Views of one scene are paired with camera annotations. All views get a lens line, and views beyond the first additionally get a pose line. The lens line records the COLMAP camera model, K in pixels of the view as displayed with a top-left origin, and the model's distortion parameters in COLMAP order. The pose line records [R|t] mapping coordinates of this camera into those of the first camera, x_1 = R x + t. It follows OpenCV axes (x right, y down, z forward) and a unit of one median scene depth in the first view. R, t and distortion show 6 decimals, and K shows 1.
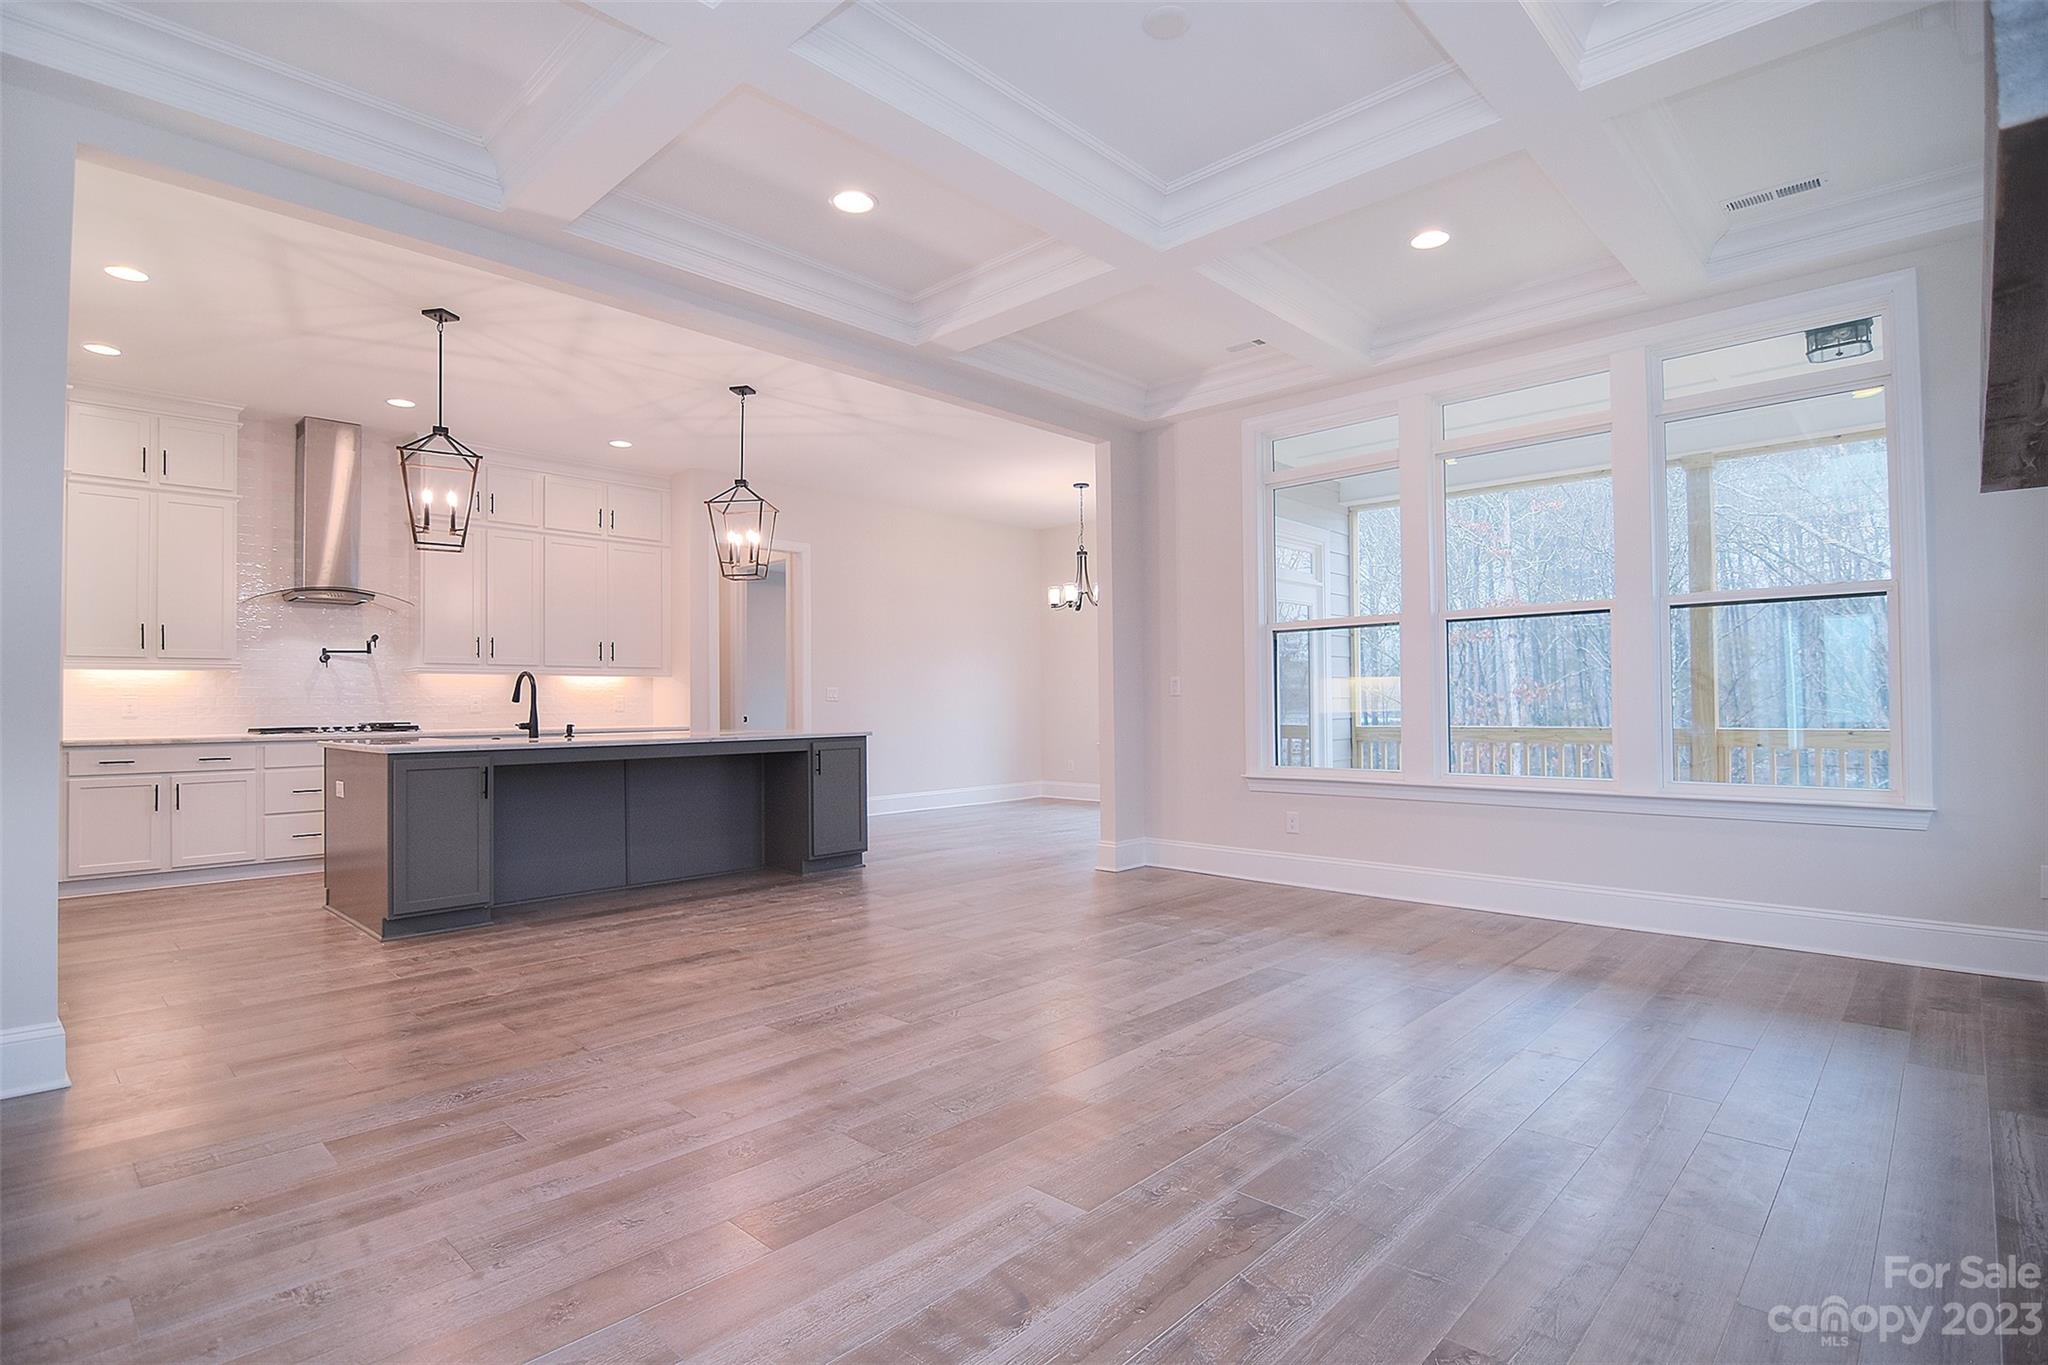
lens RADIAL K [[998.7, 0, 1037.1], [0, 998.7, 680.0], [0, 0, 1]] dist [-0.011497, -0.008438]
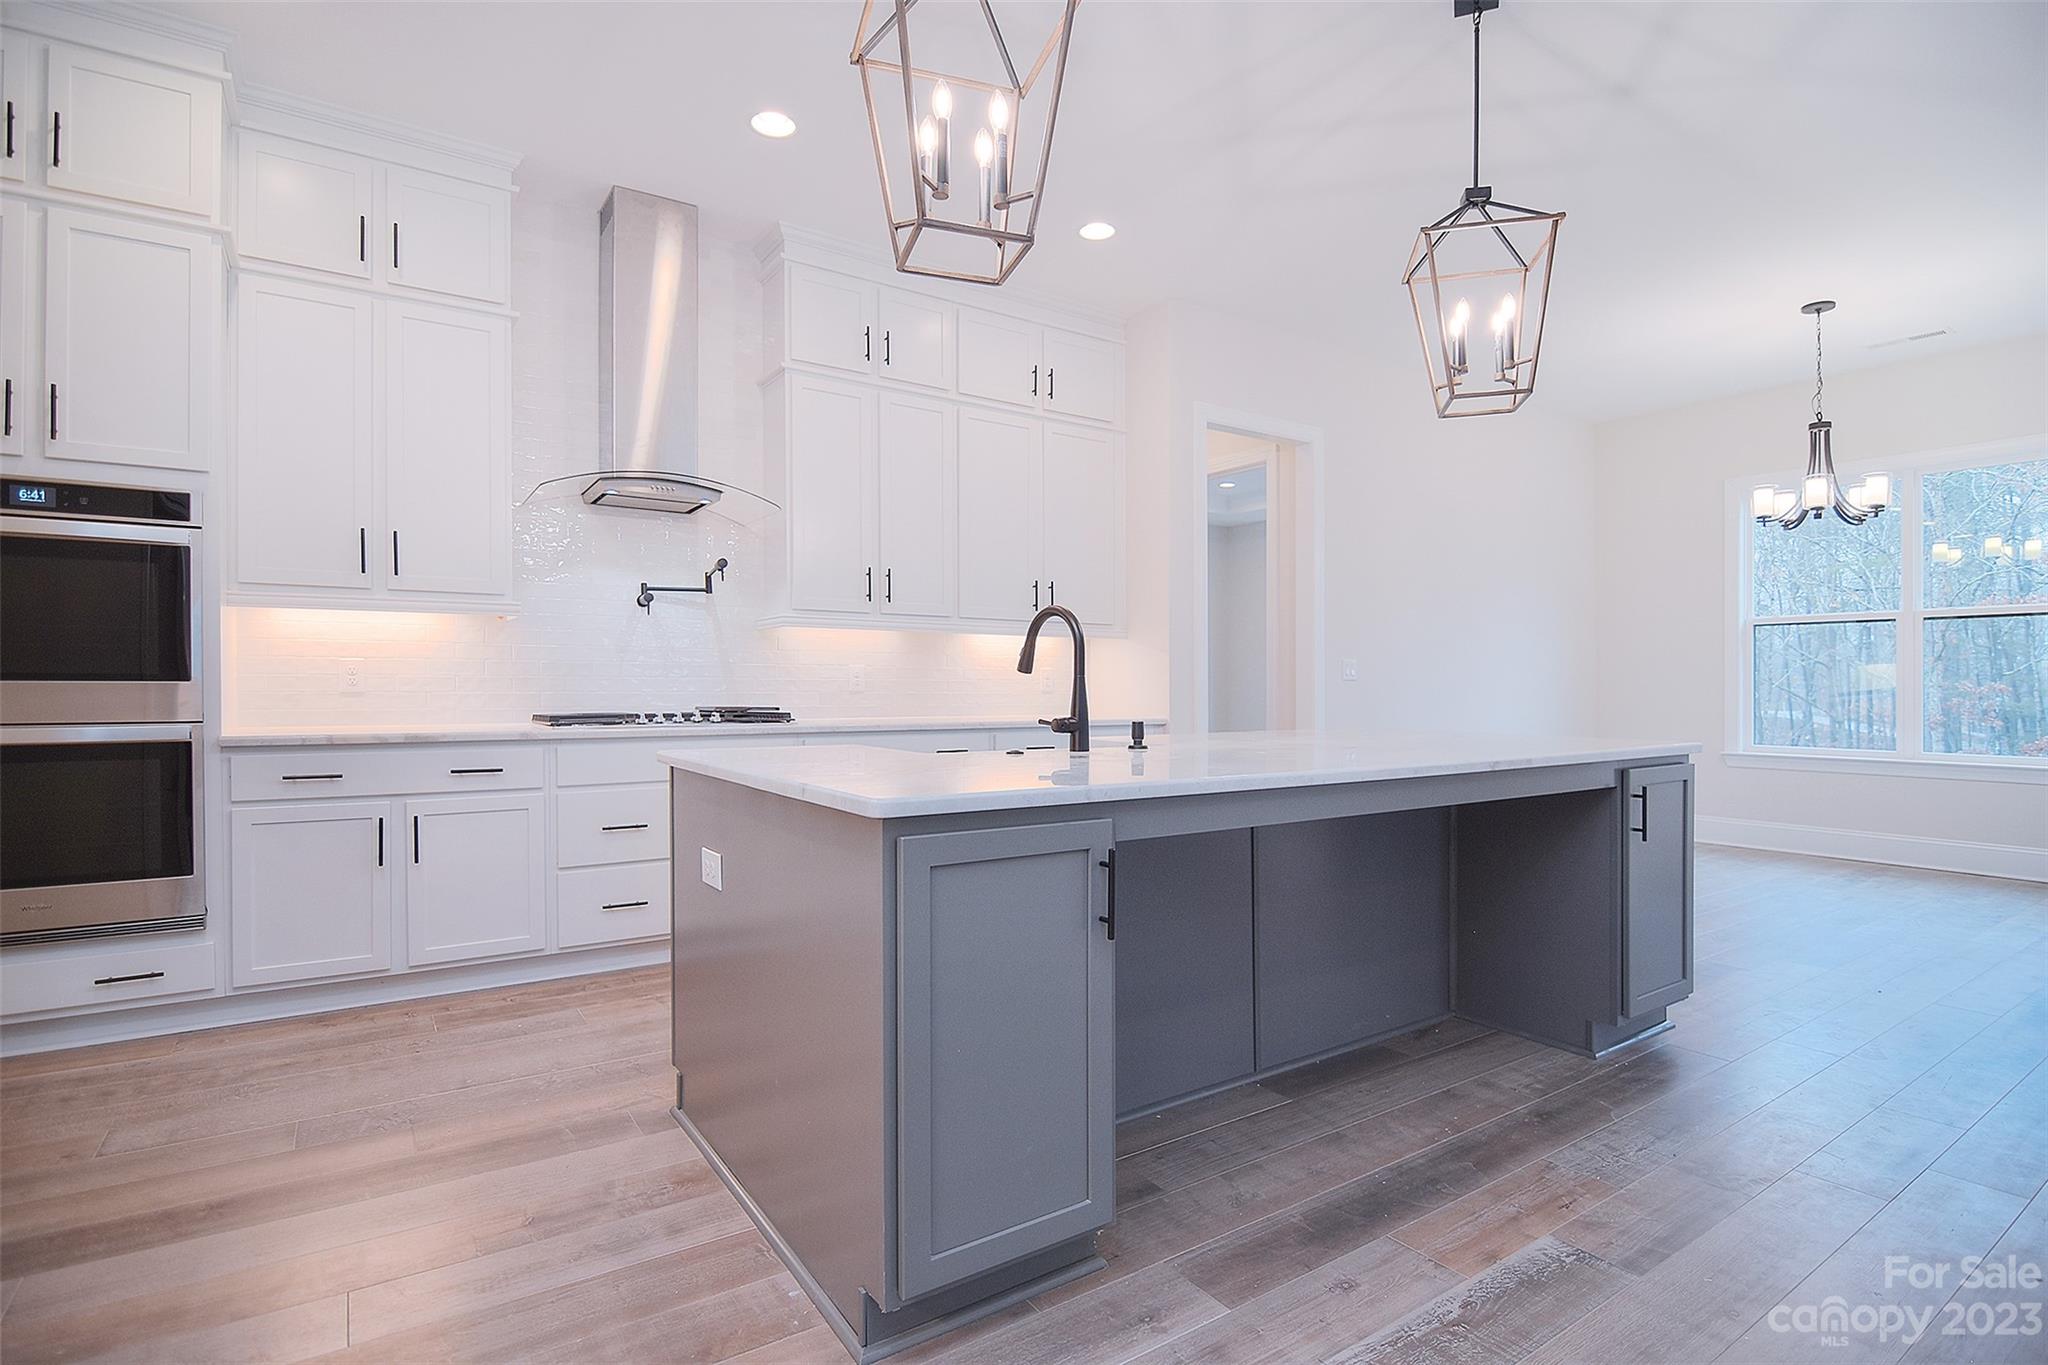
lens RADIAL K [[998.7, 0, 1034.3], [0, 998.7, 694.9], [0, 0, 1]] dist [-0.011497, -0.008438]
pose [[0.976378, 0.014205, -0.215600, -0.426955], [-0.007160, 0.999416, 0.033420, 0.017244], [0.215949, -0.031087, 0.975910, 0.548190]]
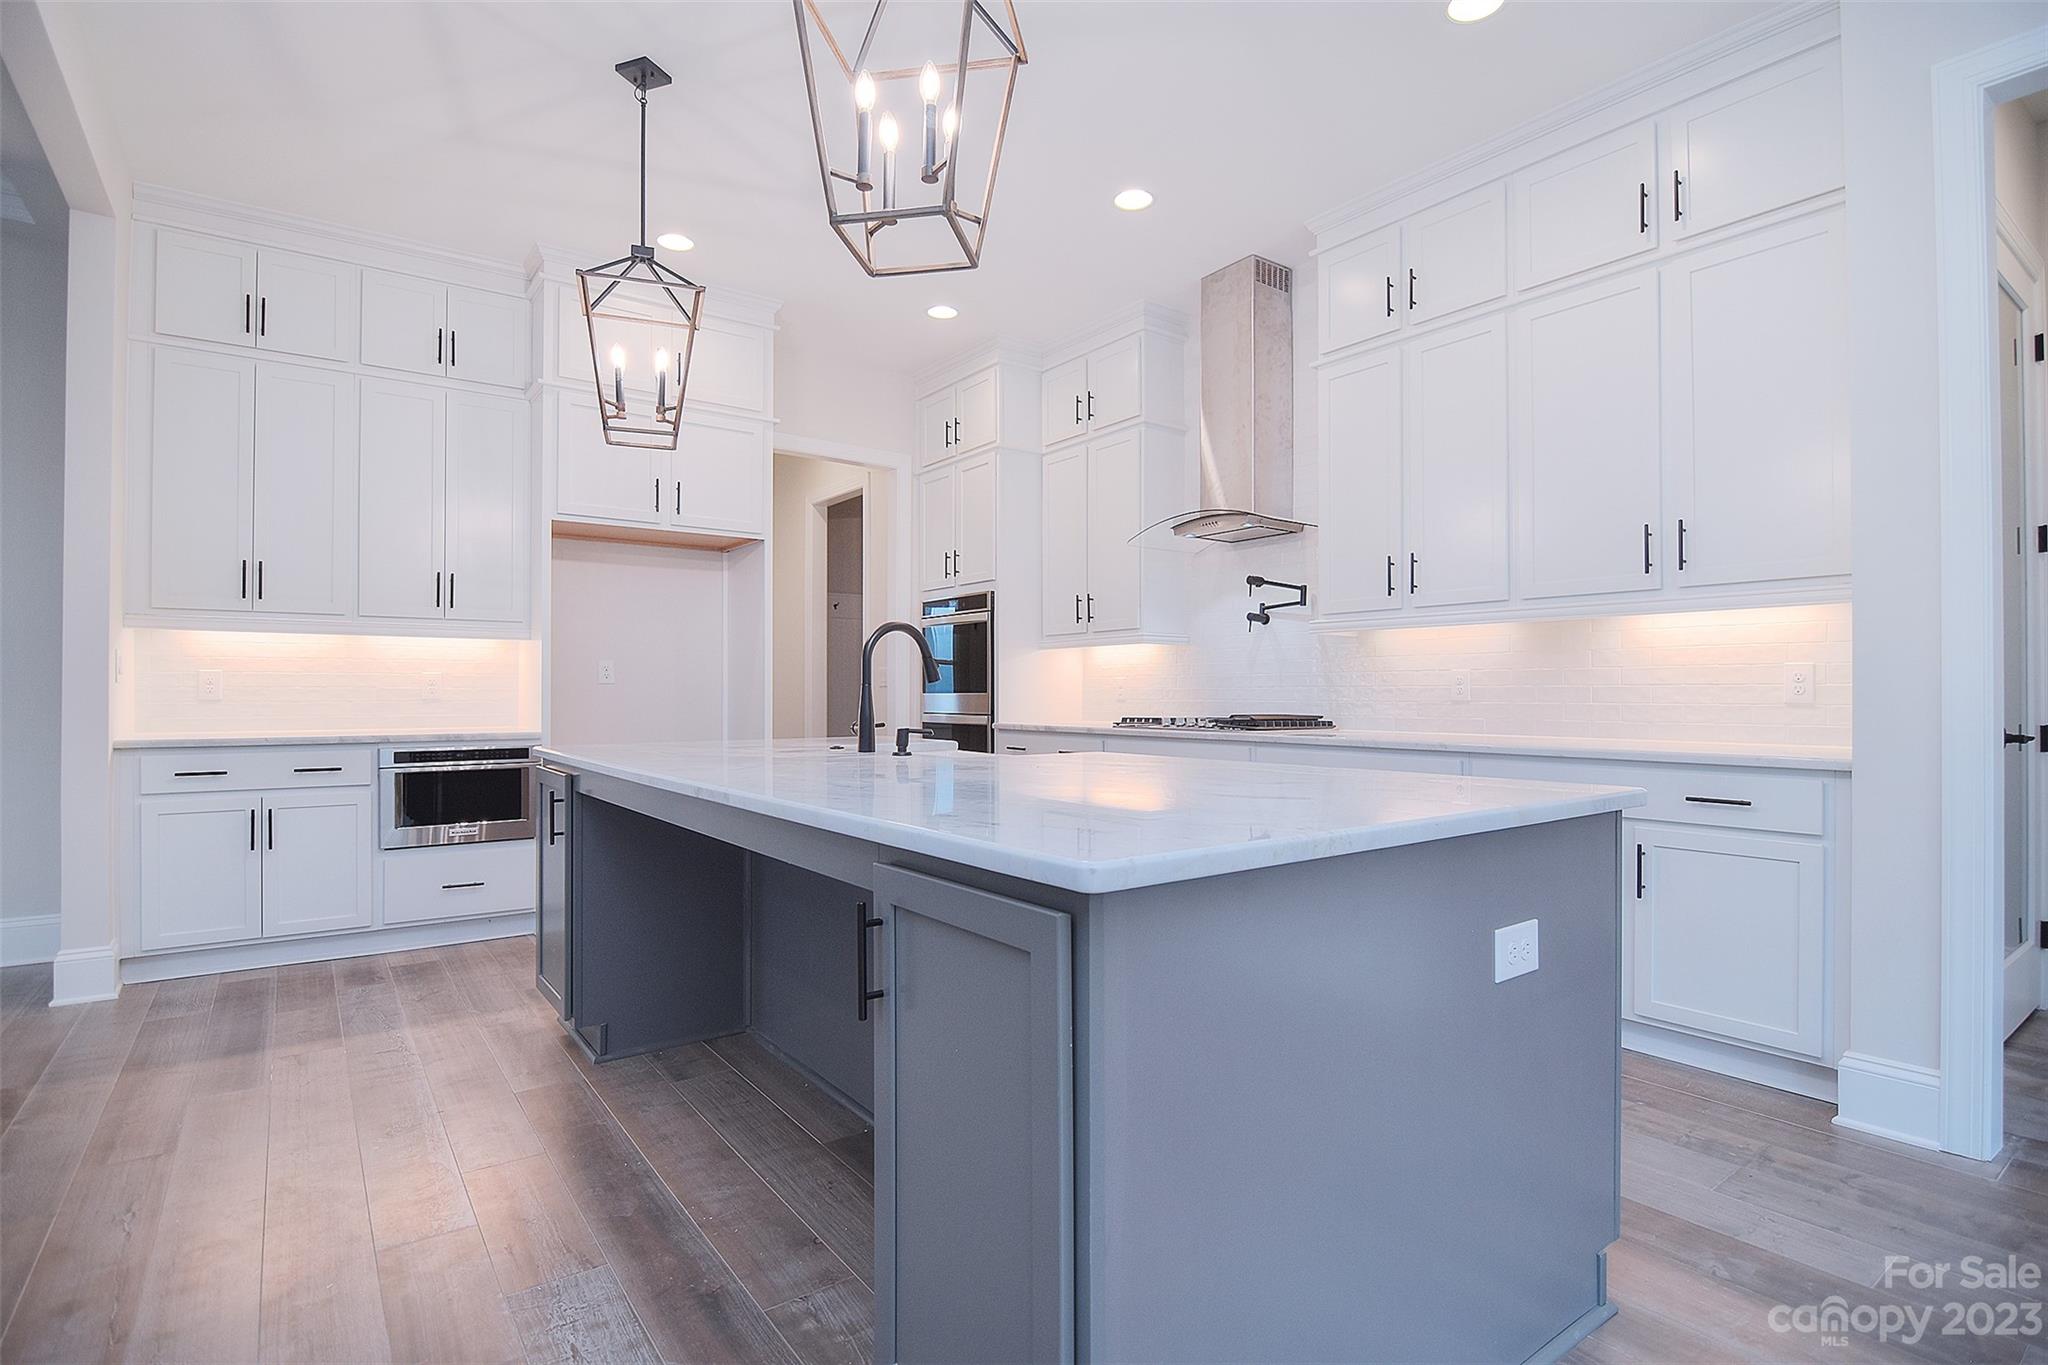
lens RADIAL K [[998.7, 0, 1025.9], [0, 998.7, 685.2], [0, 0, 1]] dist [-0.011497, -0.008438]
pose [[-0.180568, -0.000375, -0.983562, -0.017460], [0.024969, 0.999676, -0.004965, 0.028688], [0.983246, -0.025455, -0.180500, 1.168764]]
